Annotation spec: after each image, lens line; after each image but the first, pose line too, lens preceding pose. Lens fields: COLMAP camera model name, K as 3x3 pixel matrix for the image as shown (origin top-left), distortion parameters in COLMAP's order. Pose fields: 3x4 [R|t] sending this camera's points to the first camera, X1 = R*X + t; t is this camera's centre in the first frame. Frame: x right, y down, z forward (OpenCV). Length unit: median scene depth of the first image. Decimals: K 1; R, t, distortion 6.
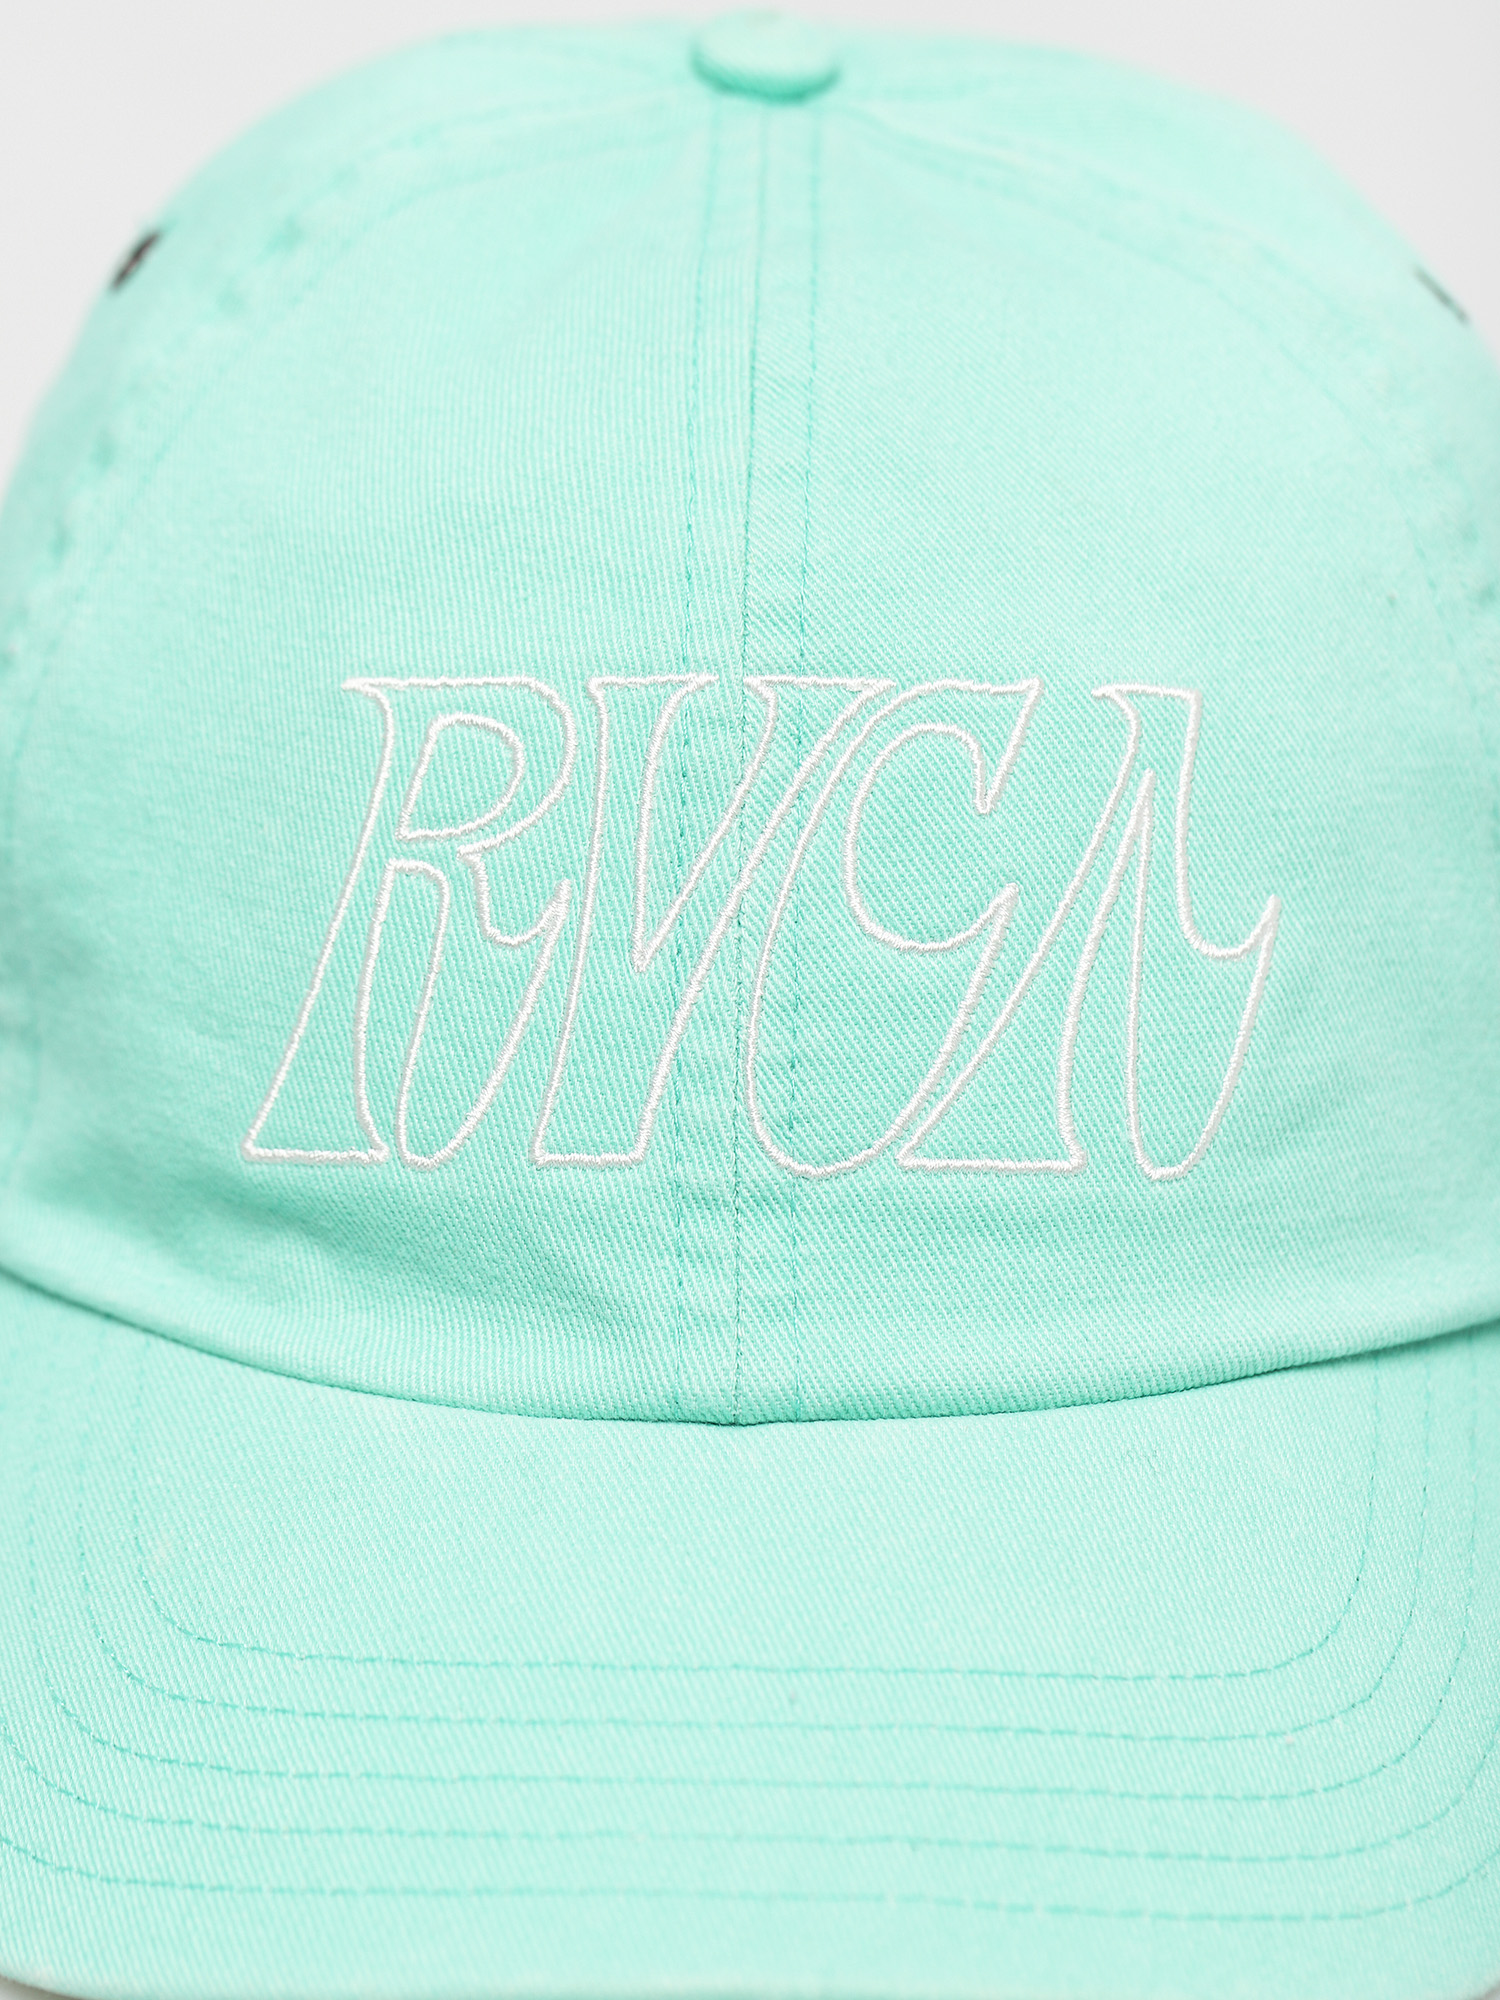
lens RADIAL K [[7719.1, 0, 750.0], [0, 7719.1, 1000.0], [0, 0, 1]] dist [-0.151771, -0.033261]
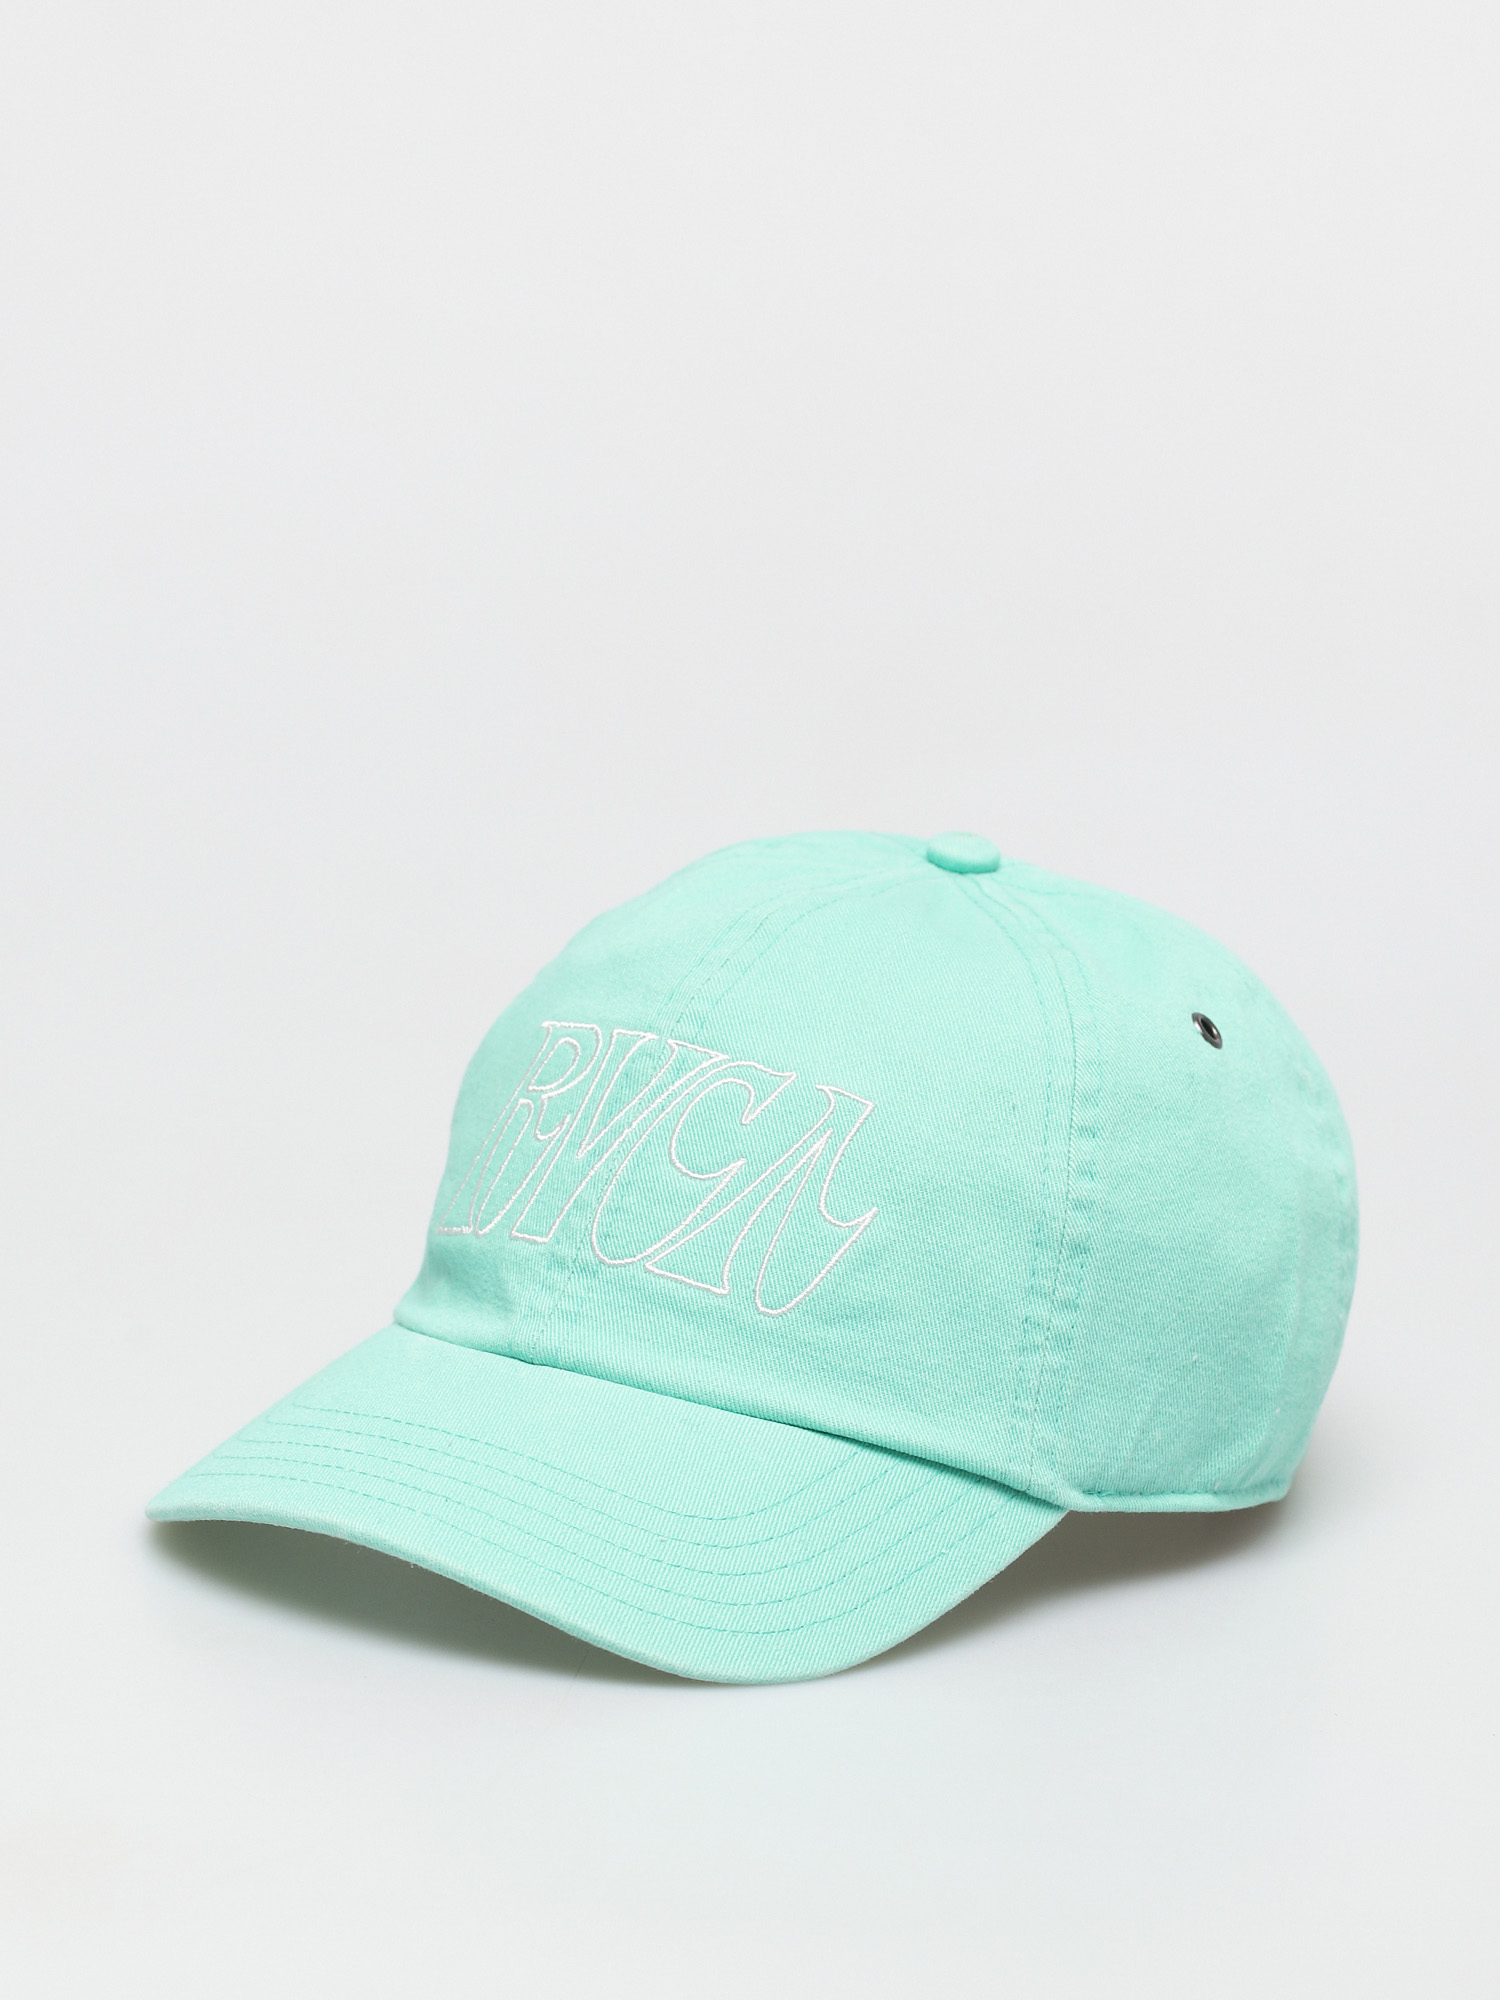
lens RADIAL K [[9532.1, 0, 750.0], [0, 9532.1, 1000.0], [0, 0, 1]] dist [0.534928, 2.794879]
pose [[0.810649, 0.186967, -0.554880, 1.437723], [-0.339180, 0.922408, -0.184717, 0.414853], [0.477289, 0.337945, 0.811165, -1.079463]]
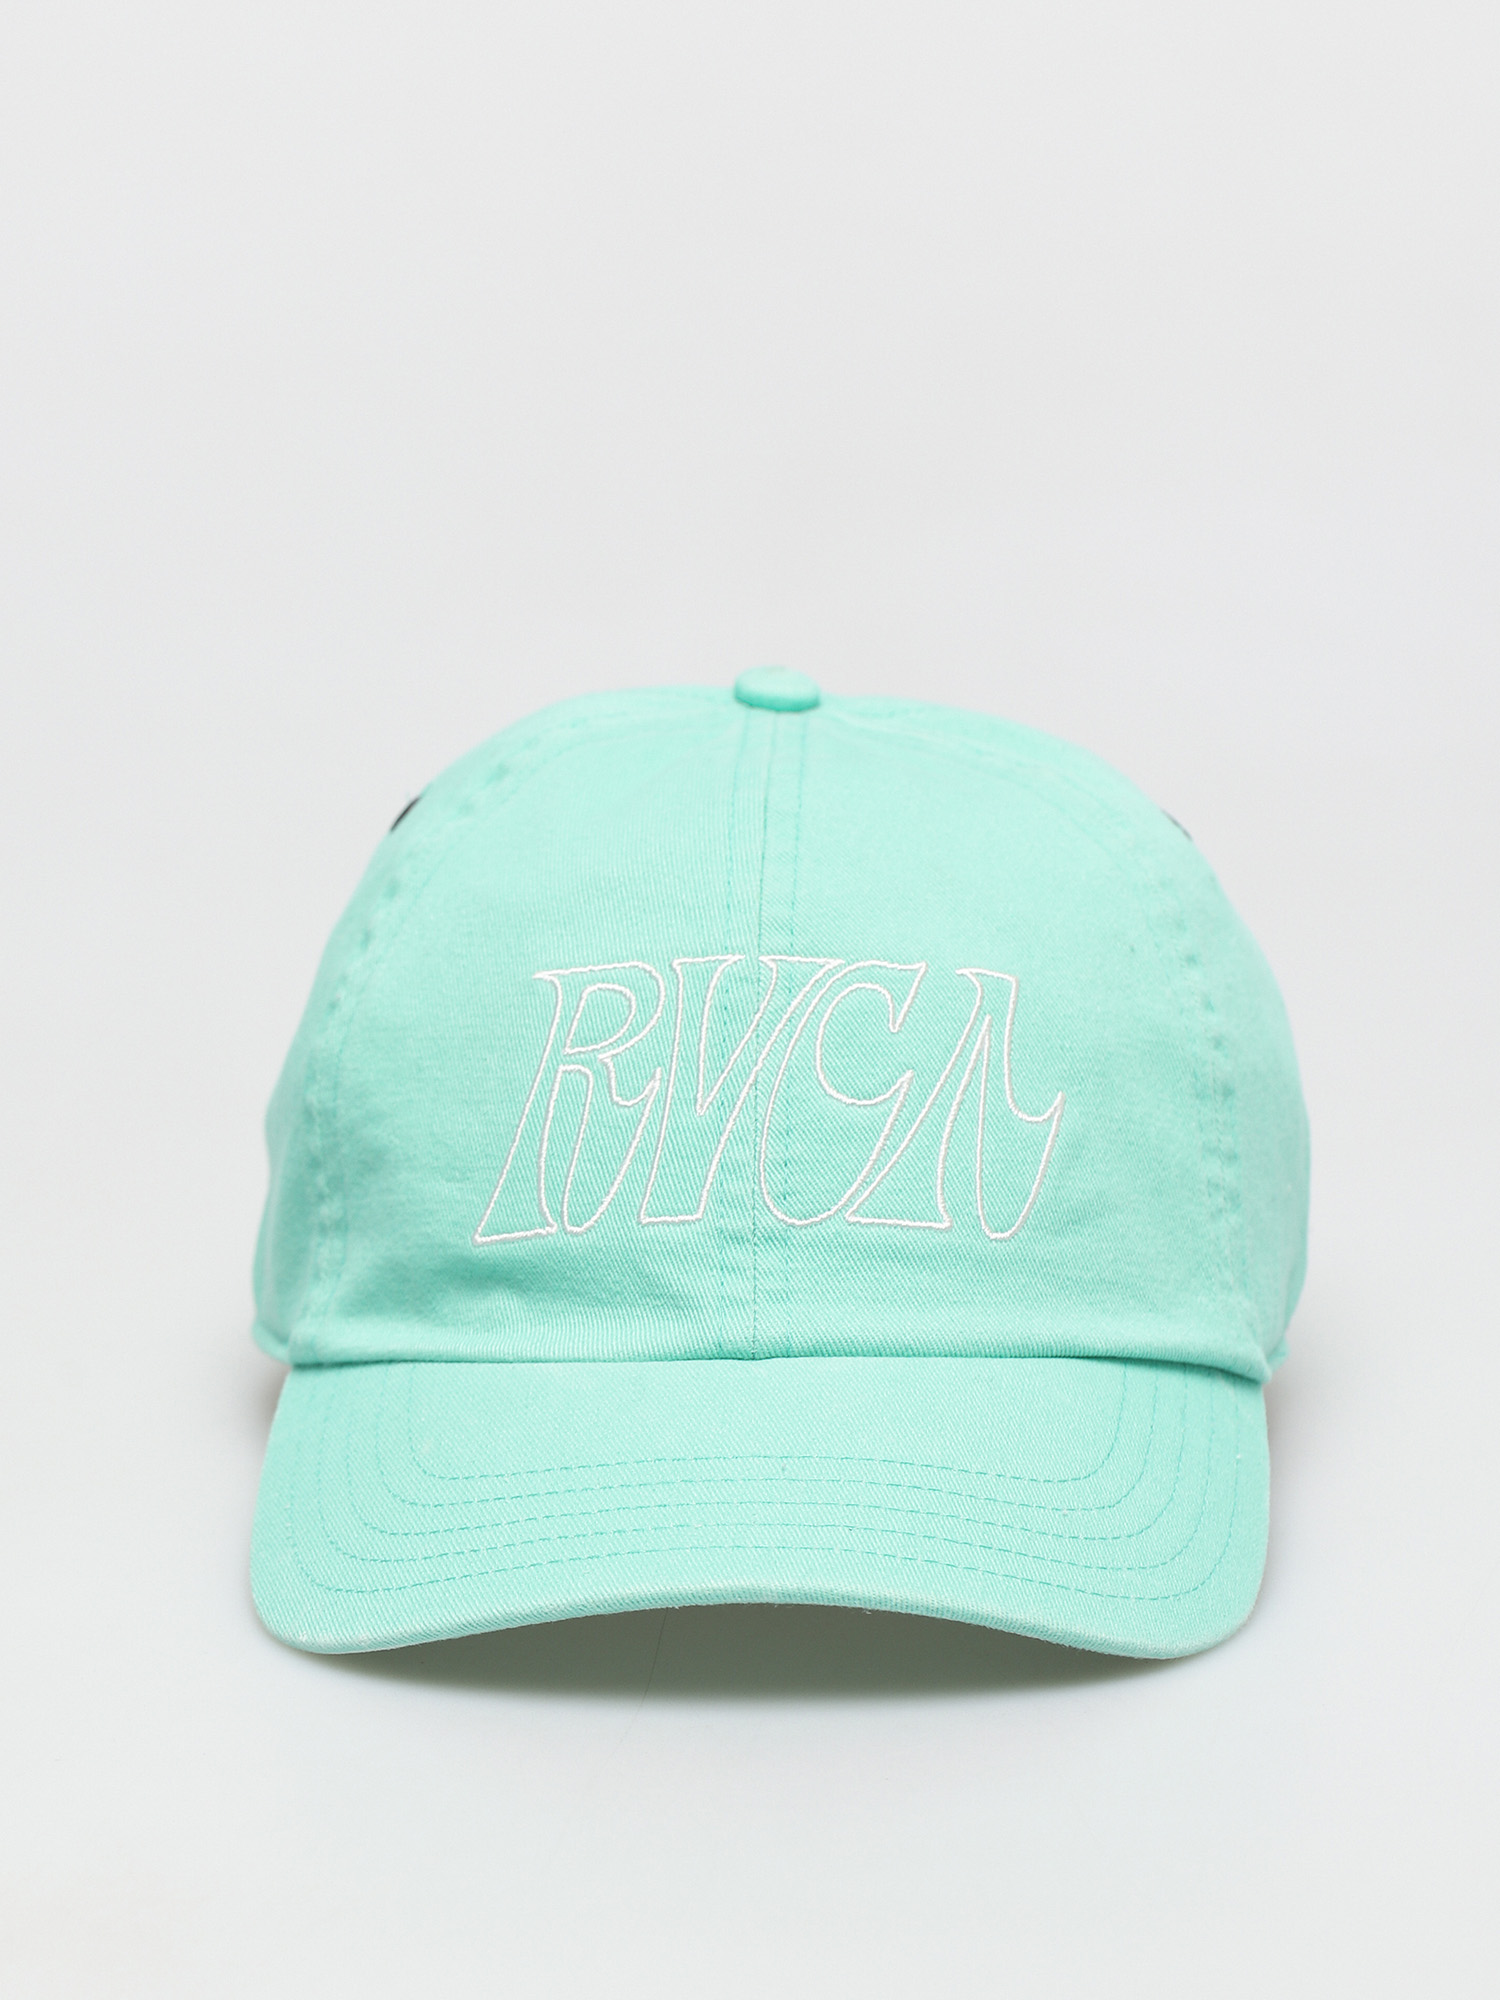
lens RADIAL K [[9532.1, 0, 750.0], [0, 9532.1, 1000.0], [0, 0, 1]] dist [0.534928, 2.794879]
pose [[0.999909, -0.001131, -0.013471, 0.026572], [-0.002335, 0.967058, -0.254544, 0.525042], [0.013315, 0.254552, 0.966967, -1.120034]]
